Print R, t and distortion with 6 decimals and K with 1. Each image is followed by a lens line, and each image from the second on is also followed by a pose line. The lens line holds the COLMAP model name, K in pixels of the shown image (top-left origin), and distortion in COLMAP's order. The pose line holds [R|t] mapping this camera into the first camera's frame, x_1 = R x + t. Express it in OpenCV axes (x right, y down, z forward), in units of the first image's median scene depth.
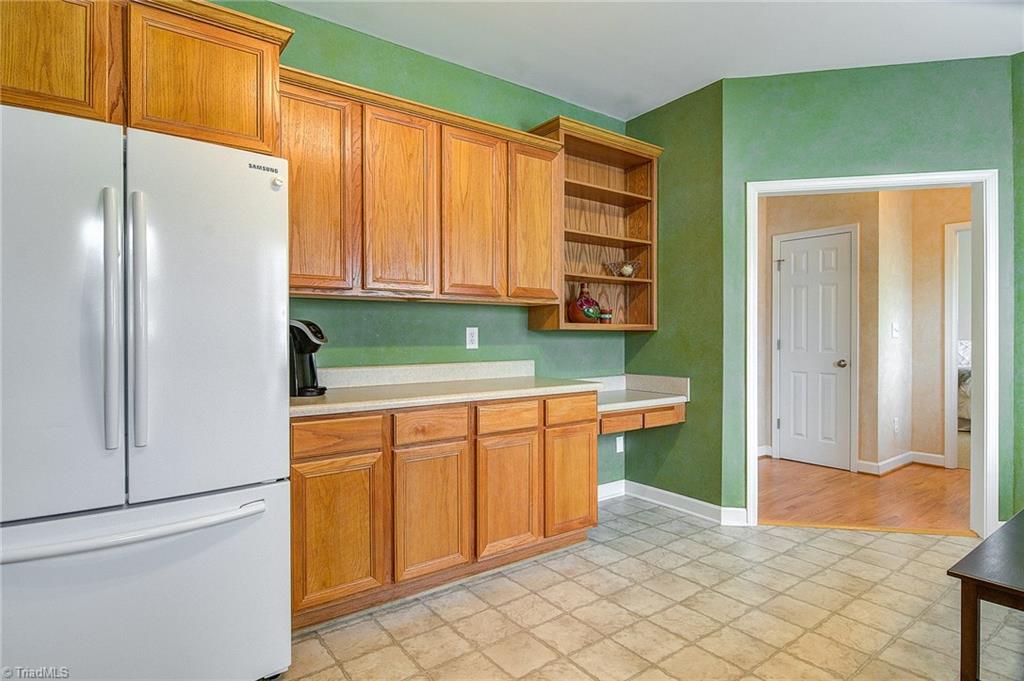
lens RADIAL K [[546.7, 0, 505.2], [0, 546.7, 341.3], [0, 0, 1]] dist [0.003318, -0.008057]
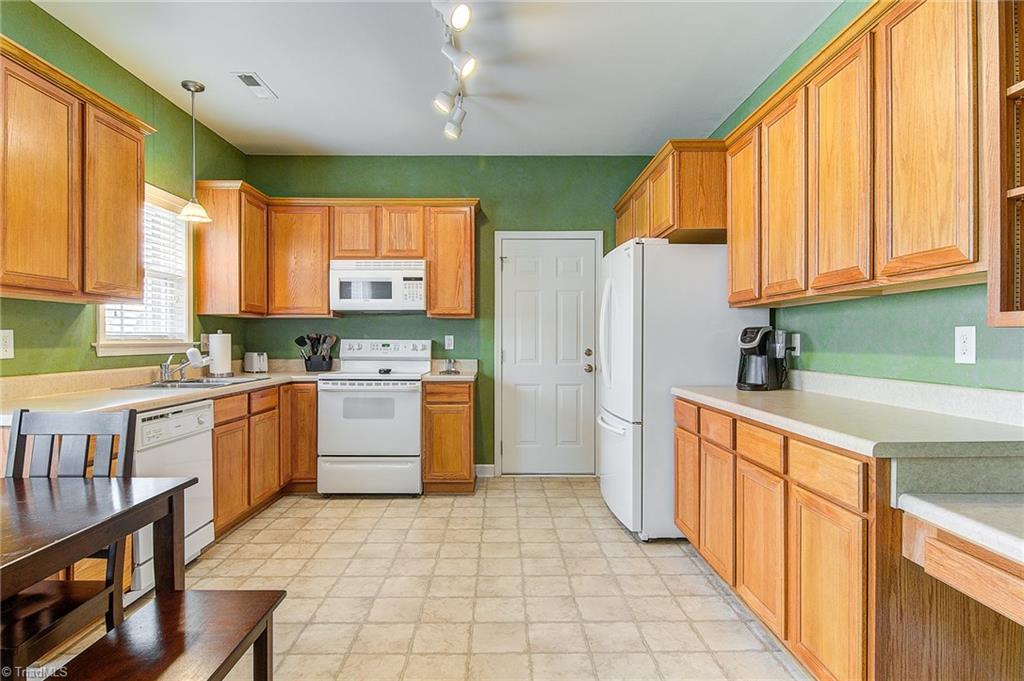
lens RADIAL K [[546.7, 0, 514.5], [0, 546.7, 344.2], [0, 0, 1]] dist [0.003318, -0.008057]
pose [[-0.581585, 0.010364, -0.813420, 0.764945], [-0.004055, 0.999869, 0.015639, -0.015256], [0.813476, 0.012394, -0.581467, 1.060024]]
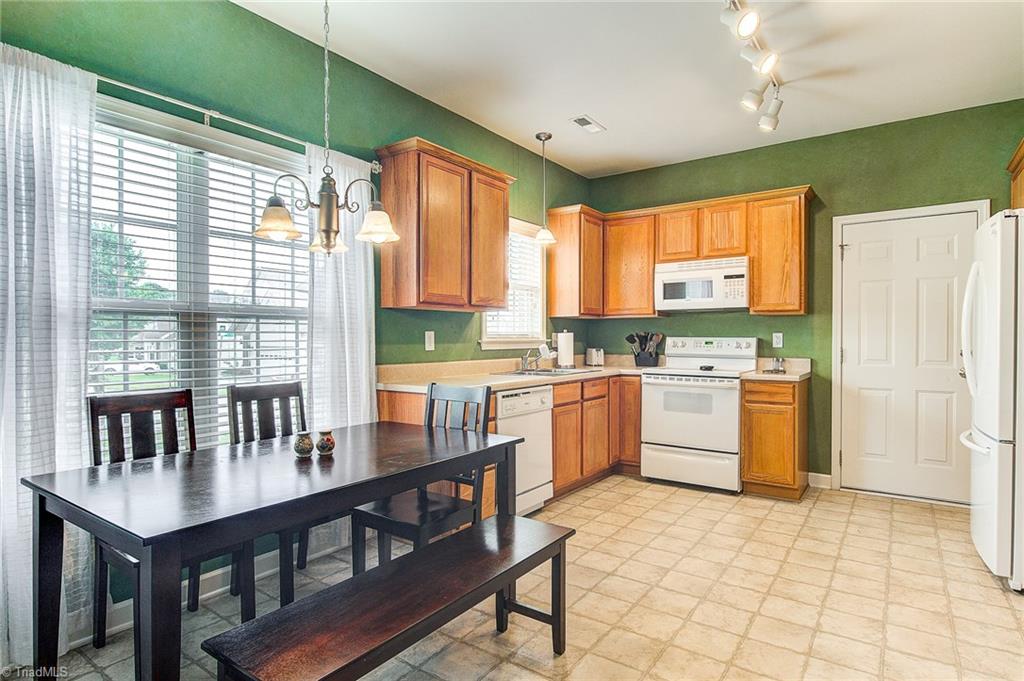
lens RADIAL K [[546.7, 0, 508.3], [0, 546.7, 345.4], [0, 0, 1]] dist [0.003318, -0.008057]
pose [[-0.951434, 0.009228, -0.307715, 0.757323], [0.002330, 0.999738, 0.022777, -0.016903], [0.307844, 0.020954, -0.951206, 1.198956]]
